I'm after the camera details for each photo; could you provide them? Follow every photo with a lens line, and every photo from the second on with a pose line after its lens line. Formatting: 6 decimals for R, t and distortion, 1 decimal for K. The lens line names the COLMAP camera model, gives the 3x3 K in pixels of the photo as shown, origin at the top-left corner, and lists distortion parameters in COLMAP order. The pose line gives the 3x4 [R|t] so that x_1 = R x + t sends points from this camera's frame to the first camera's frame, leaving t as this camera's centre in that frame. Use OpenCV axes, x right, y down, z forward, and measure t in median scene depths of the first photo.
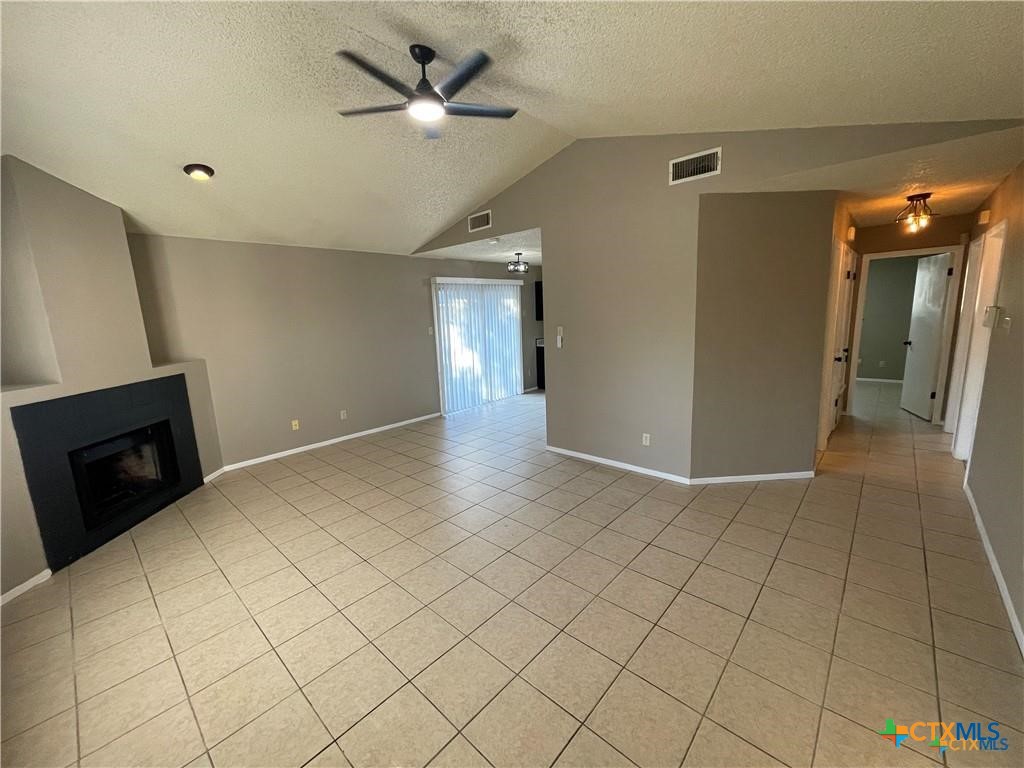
lens RADIAL K [[414.6, 0, 507.8], [0, 414.6, 382.3], [0, 0, 1]] dist [-0.000956, -0.000184]
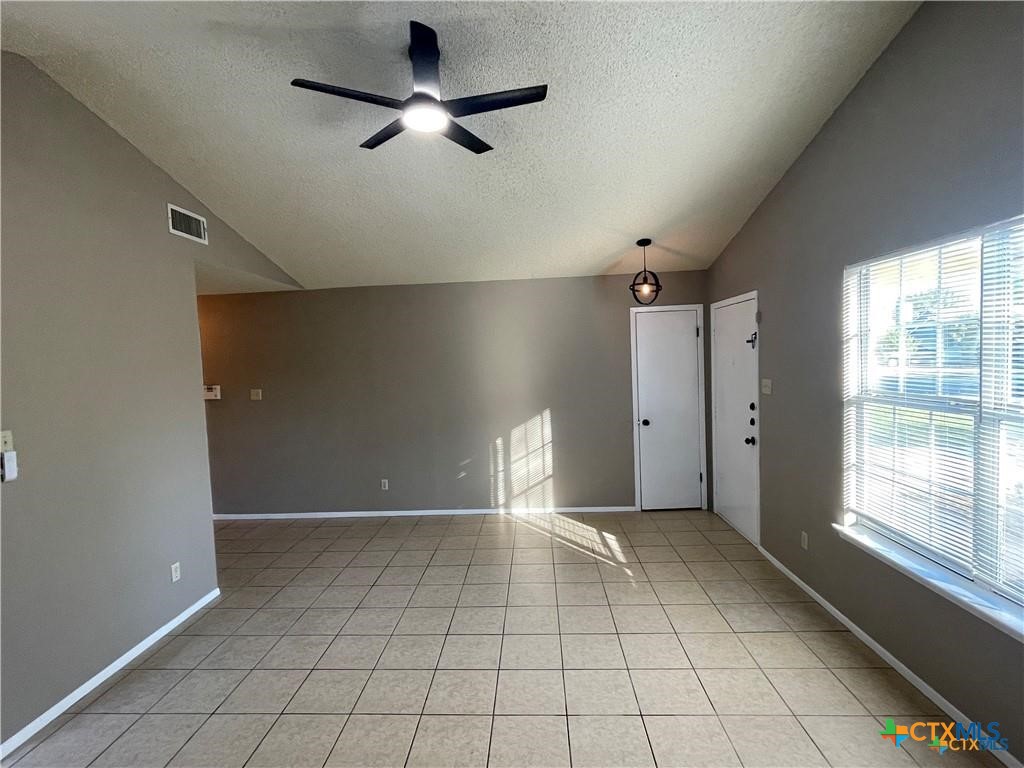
lens RADIAL K [[504.6, 0, 505.7], [0, 504.6, 381.1], [0, 0, 1]] dist [0.001428, -0.000147]
pose [[-0.637459, 0.034321, 0.769719, -0.628656], [0.194192, 0.973913, 0.117398, -0.152024], [-0.745611, 0.224310, -0.627495, 0.985558]]
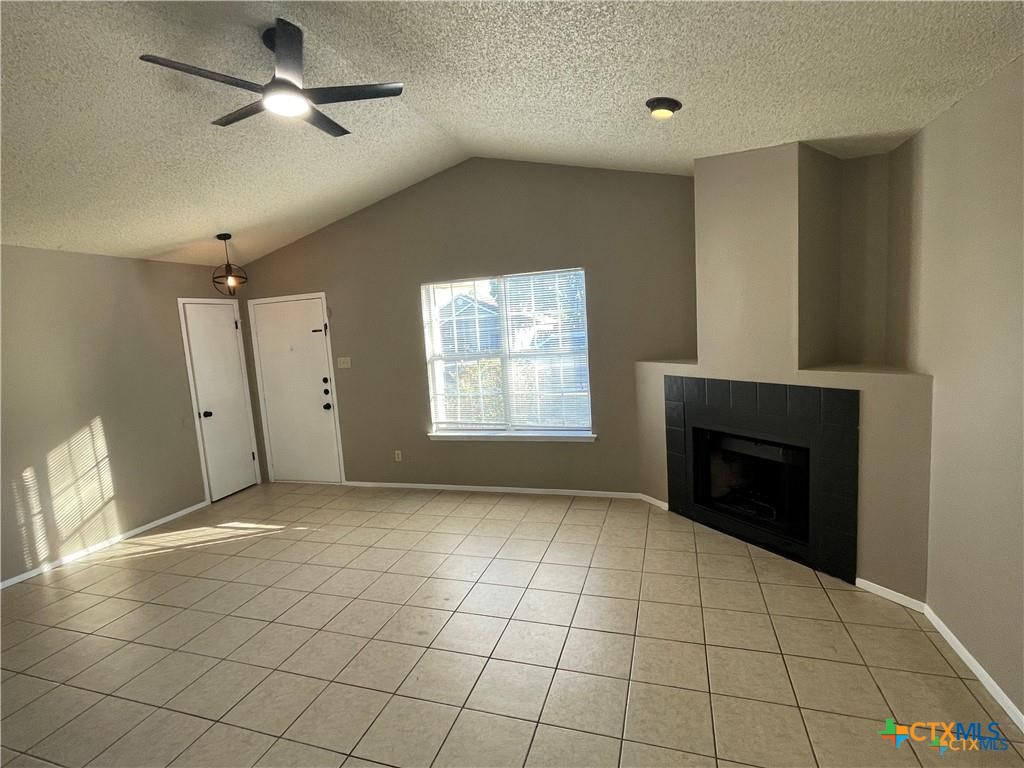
lens RADIAL K [[504.6, 0, 505.7], [0, 504.6, 381.1], [0, 0, 1]] dist [0.001428, -0.000147]
pose [[-0.903853, 0.153563, -0.399334, -0.064940], [0.038360, 0.958695, 0.281839, -0.242142], [0.426120, 0.239423, -0.872410, 1.356000]]
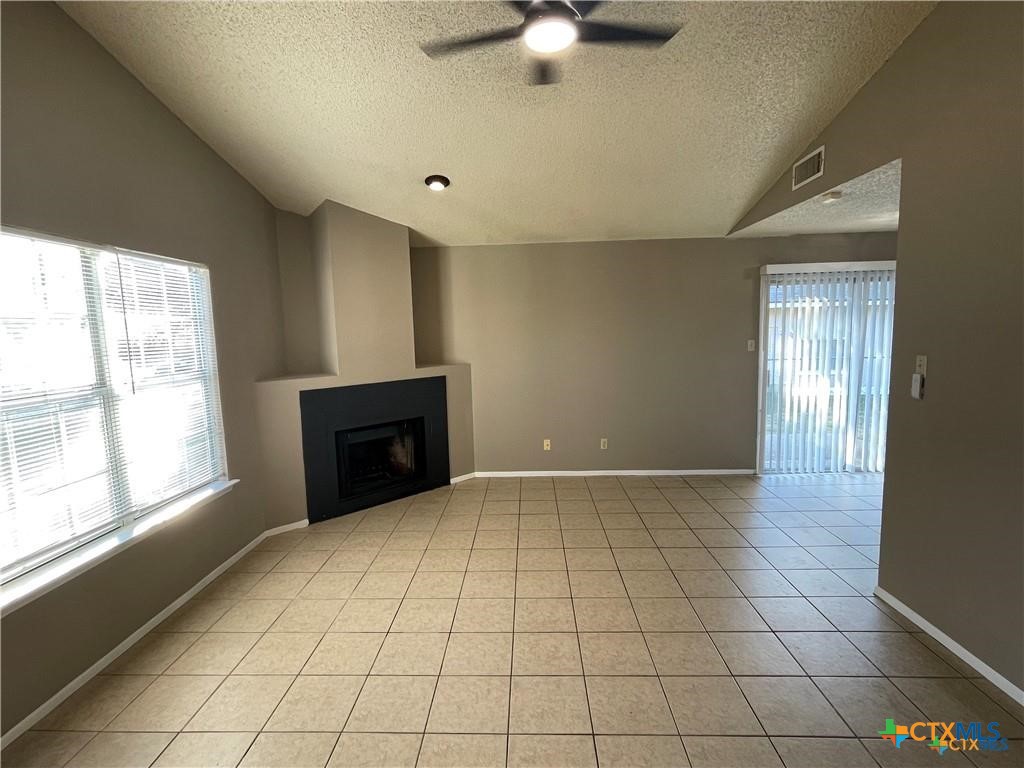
lens RADIAL K [[504.6, 0, 505.7], [0, 504.6, 381.1], [0, 0, 1]] dist [0.001428, -0.000147]
pose [[0.648493, 0.107026, -0.753660, 0.273497], [-0.128369, 0.991263, 0.030311, -0.063865], [0.750319, 0.077090, 0.656566, 0.268001]]
